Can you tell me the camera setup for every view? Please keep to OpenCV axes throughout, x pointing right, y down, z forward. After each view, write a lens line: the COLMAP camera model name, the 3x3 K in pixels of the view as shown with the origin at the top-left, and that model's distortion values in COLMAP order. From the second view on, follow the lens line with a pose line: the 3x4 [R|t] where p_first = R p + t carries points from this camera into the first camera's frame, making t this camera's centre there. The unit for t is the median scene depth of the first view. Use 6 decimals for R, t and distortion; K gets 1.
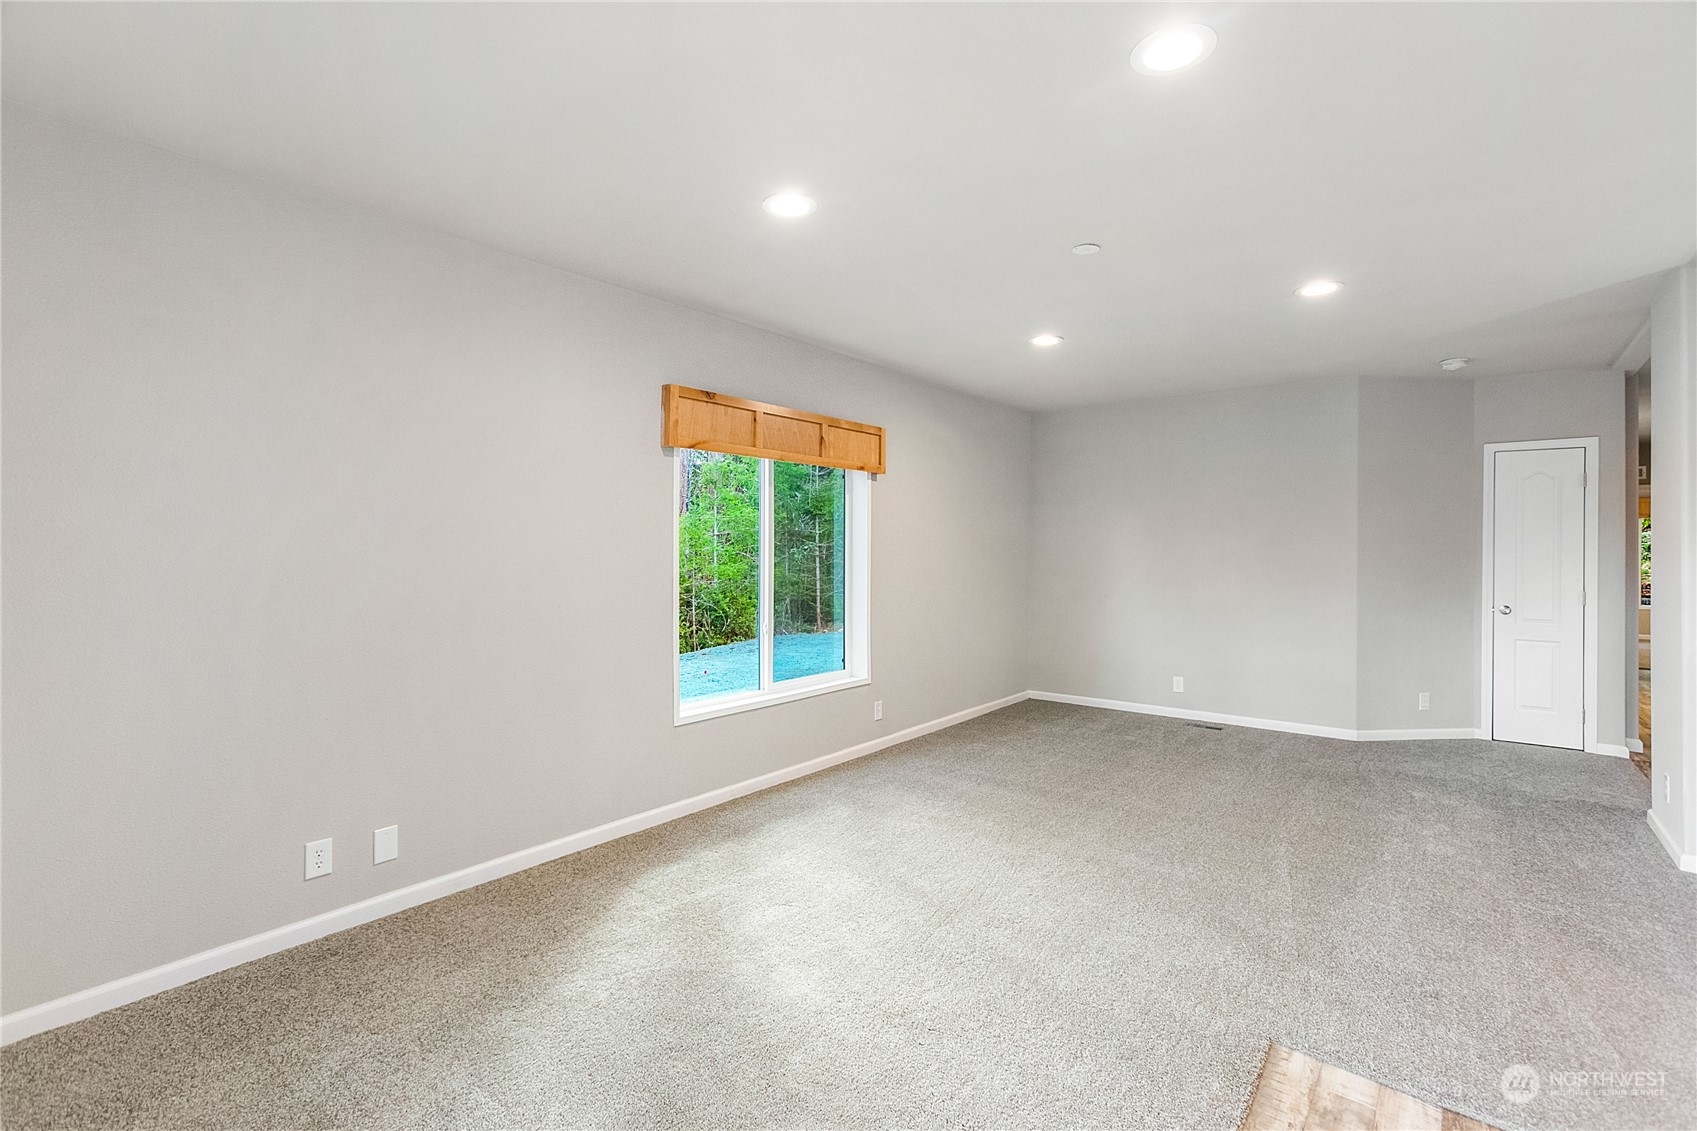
lens RADIAL K [[772.9, 0, 841.7], [0, 772.9, 543.8], [0, 0, 1]] dist [-0.011243, 0.009439]
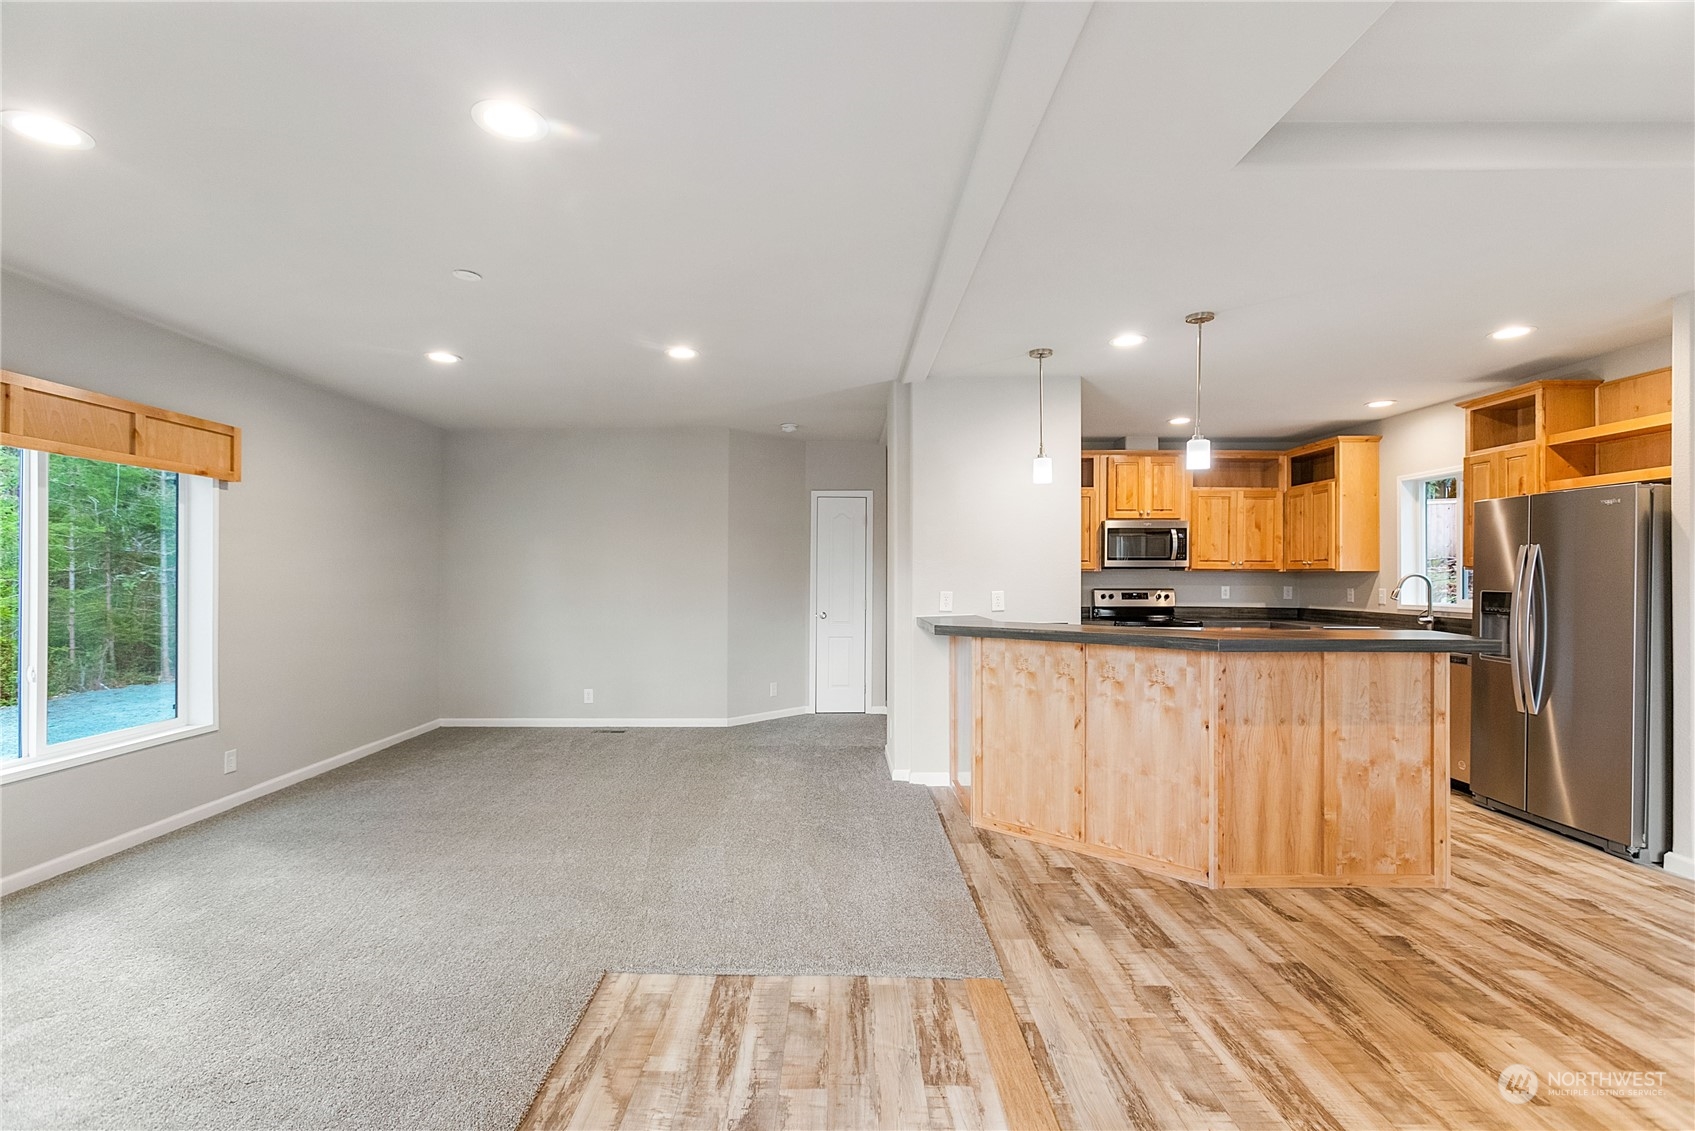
lens RADIAL K [[772.0, 0, 839.5], [0, 772.0, 565.3], [0, 0, 1]] dist [-0.011243, 0.009439]
pose [[0.777747, 0.003461, 0.628568, 0.042089], [0.000893, 0.999978, -0.006611, 0.009209], [-0.628577, 0.005703, 0.777726, -0.083764]]
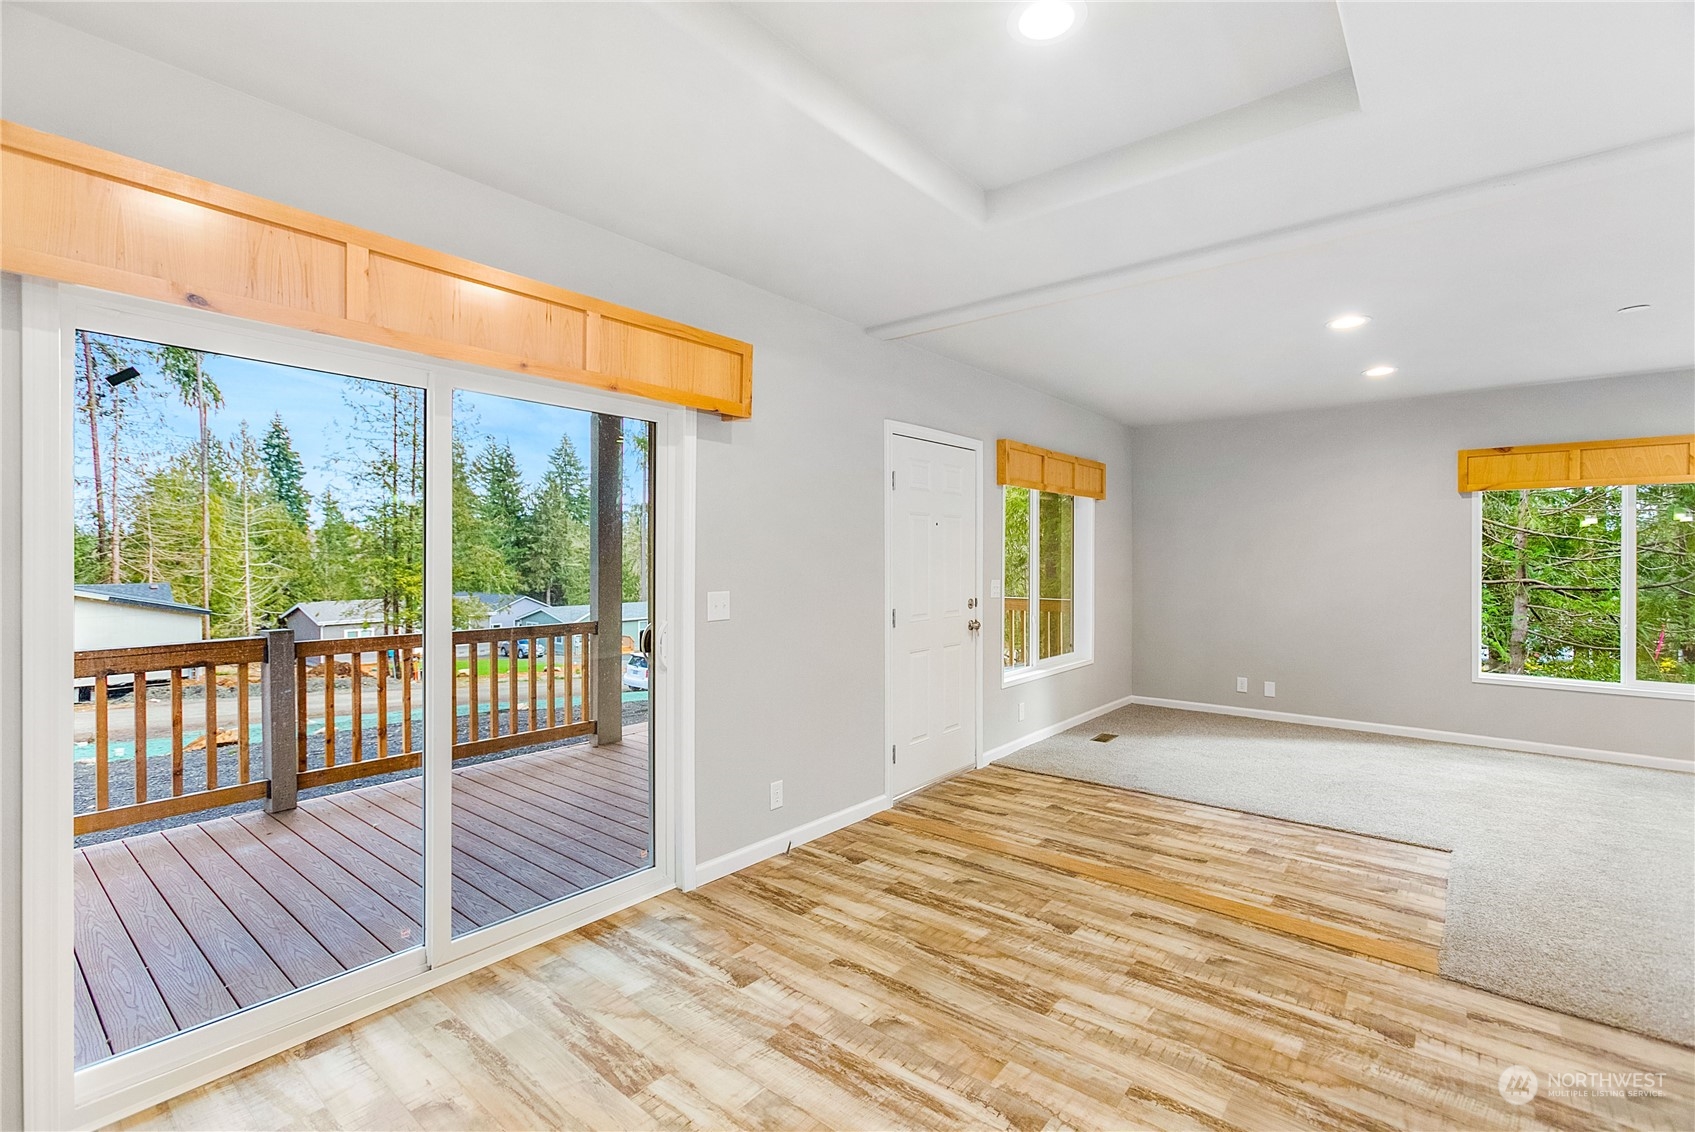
lens RADIAL K [[772.0, 0, 848.5], [0, 772.0, 557.0], [0, 0, 1]] dist [-0.011243, 0.009439]
pose [[-0.005876, 0.001745, -0.999981, 1.097531], [0.001320, 0.999998, 0.001737, -0.003699], [0.999982, -0.001310, -0.005878, -0.155726]]
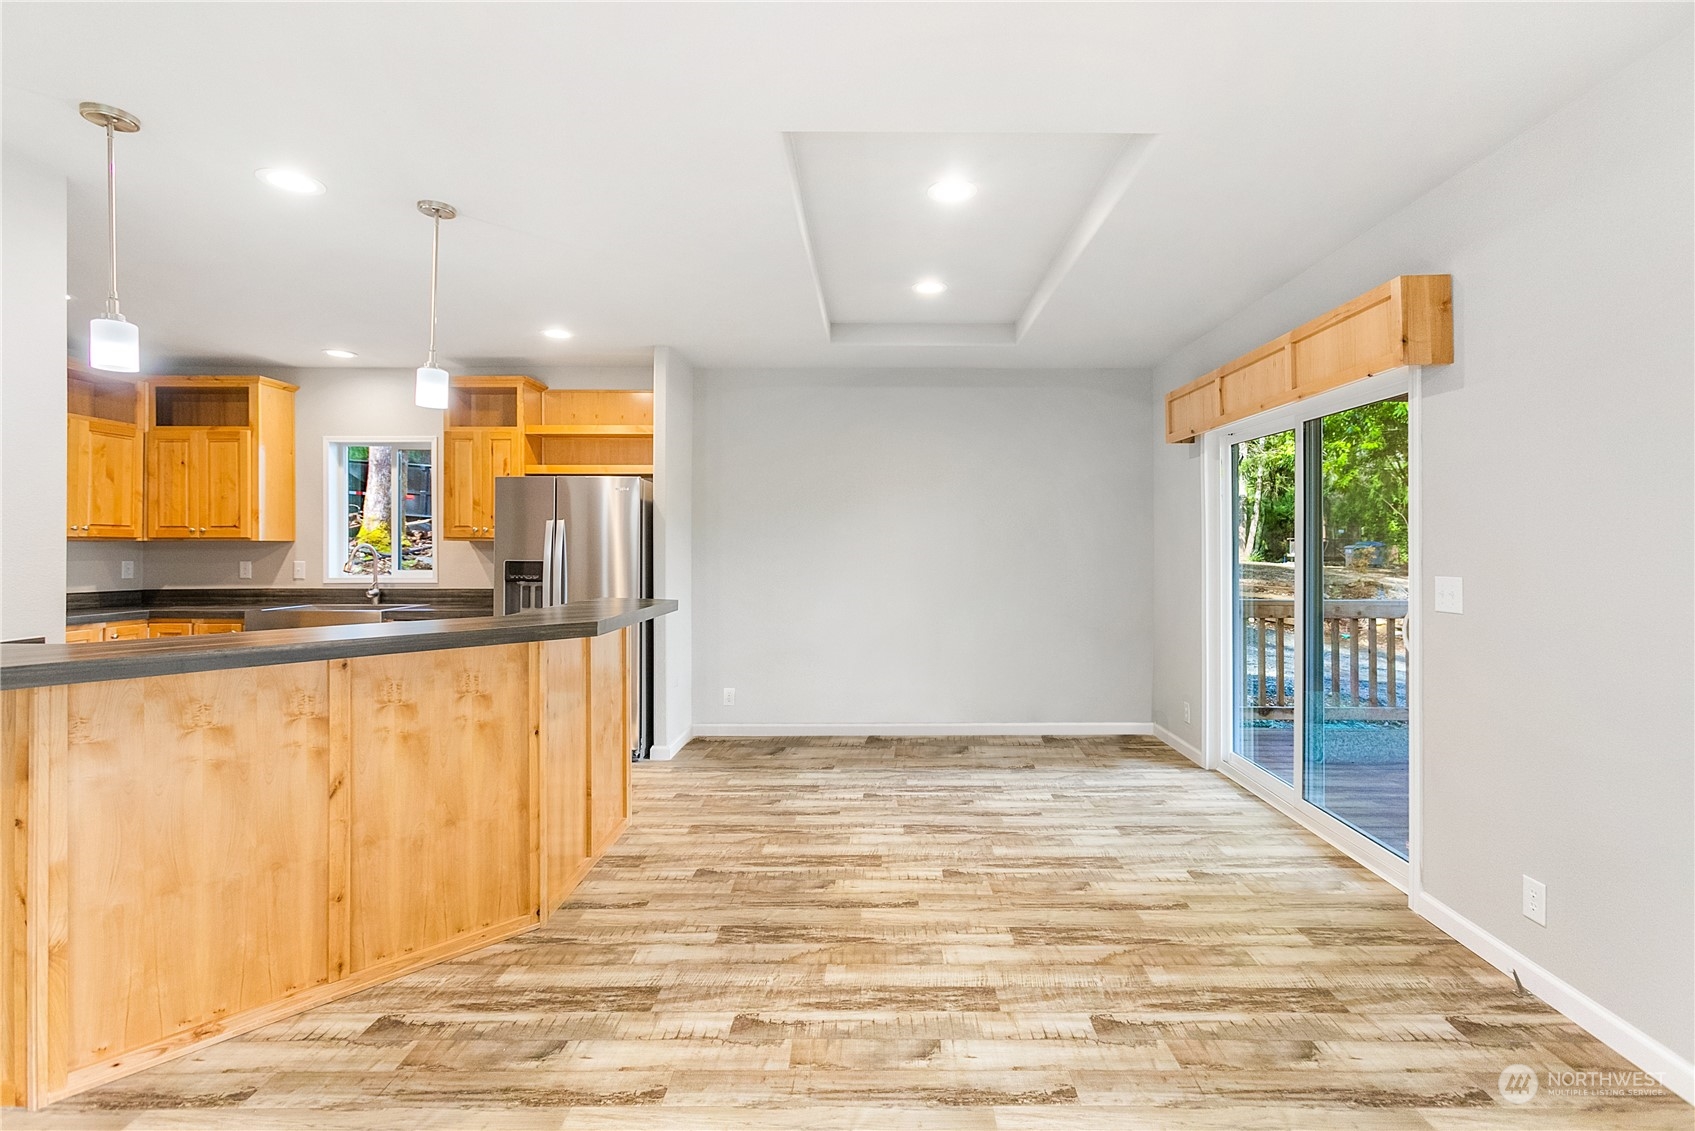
lens RADIAL K [[772.0, 0, 882.2], [0, 772.0, 552.3], [0, 0, 1]] dist [-0.011243, 0.009439]
pose [[-0.634683, -0.013169, 0.772661, 0.145328], [-0.010411, 0.999910, 0.008490, 0.009155], [-0.772703, -0.002656, -0.634762, 0.455571]]
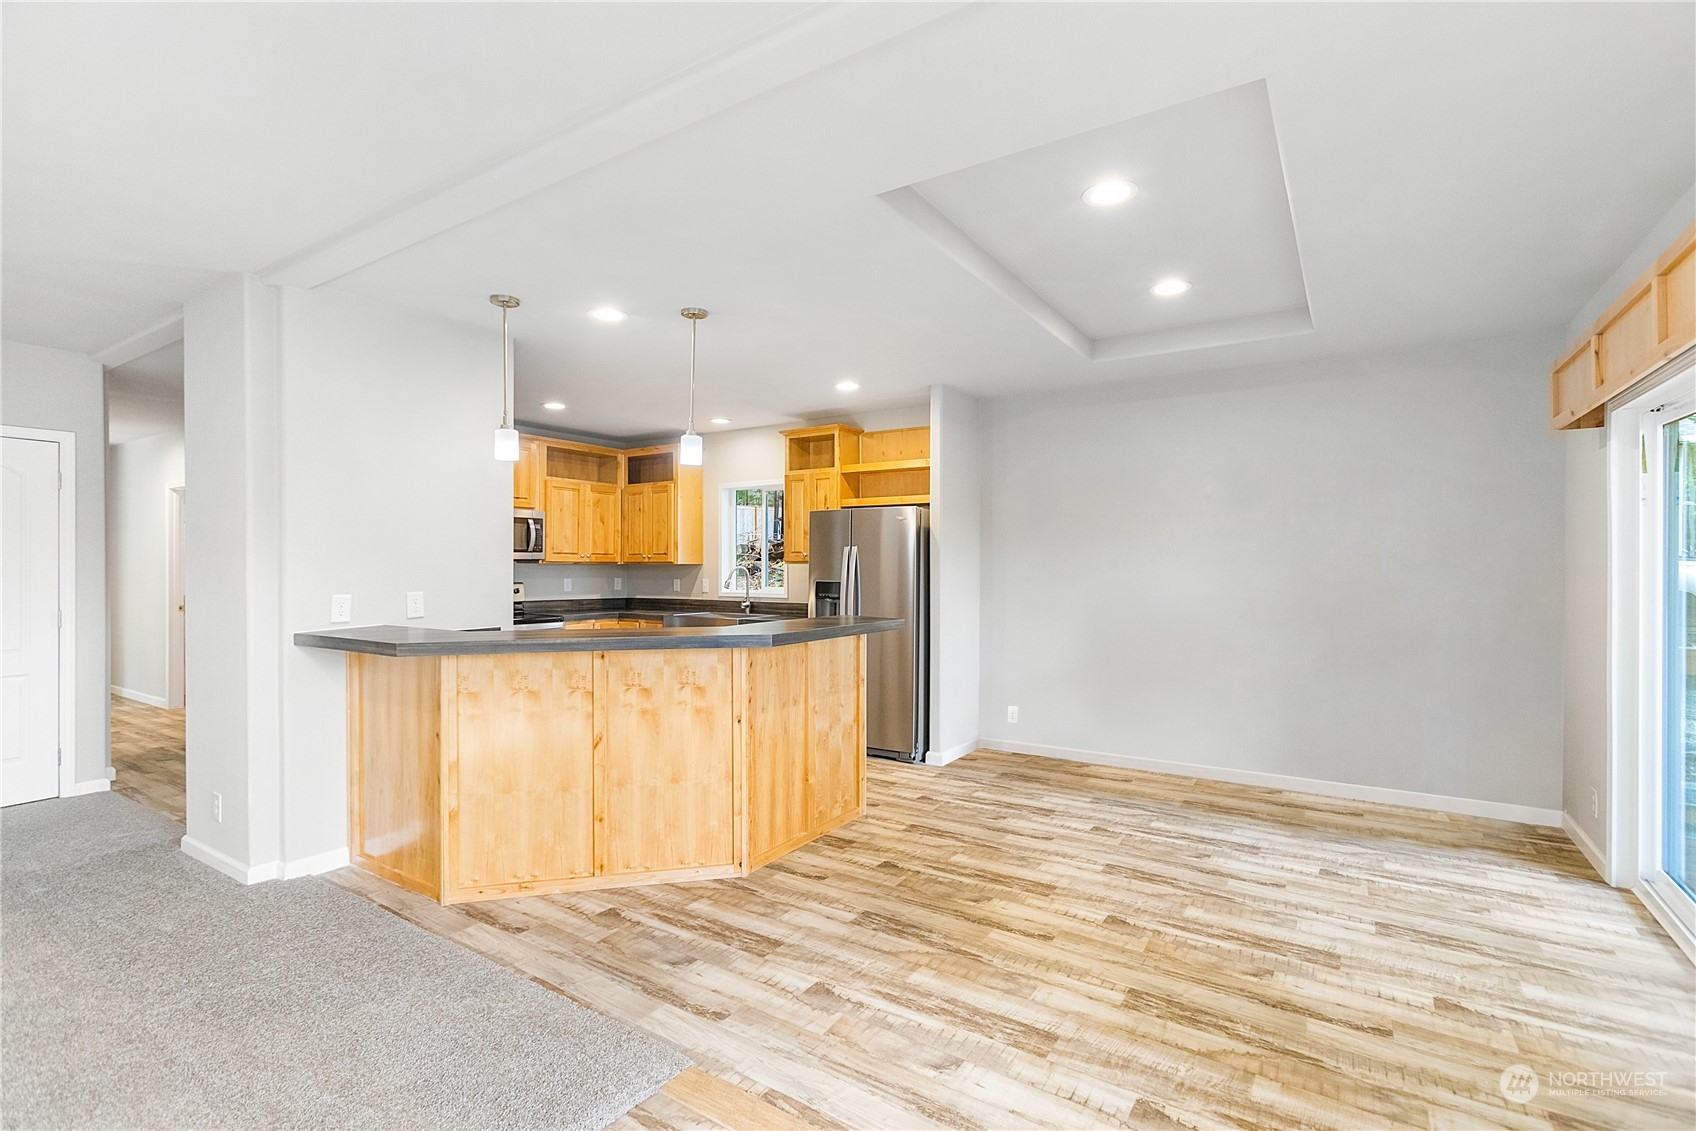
lens RADIAL K [[772.5, 0, 860.7], [0, 772.5, 574.5], [0, 0, 1]] dist [-0.011243, 0.009439]
pose [[-0.108844, -0.019765, 0.993862, 0.017261], [-0.005419, 0.999799, 0.019290, -0.000095], [-0.994044, -0.003286, -0.108929, 0.241045]]
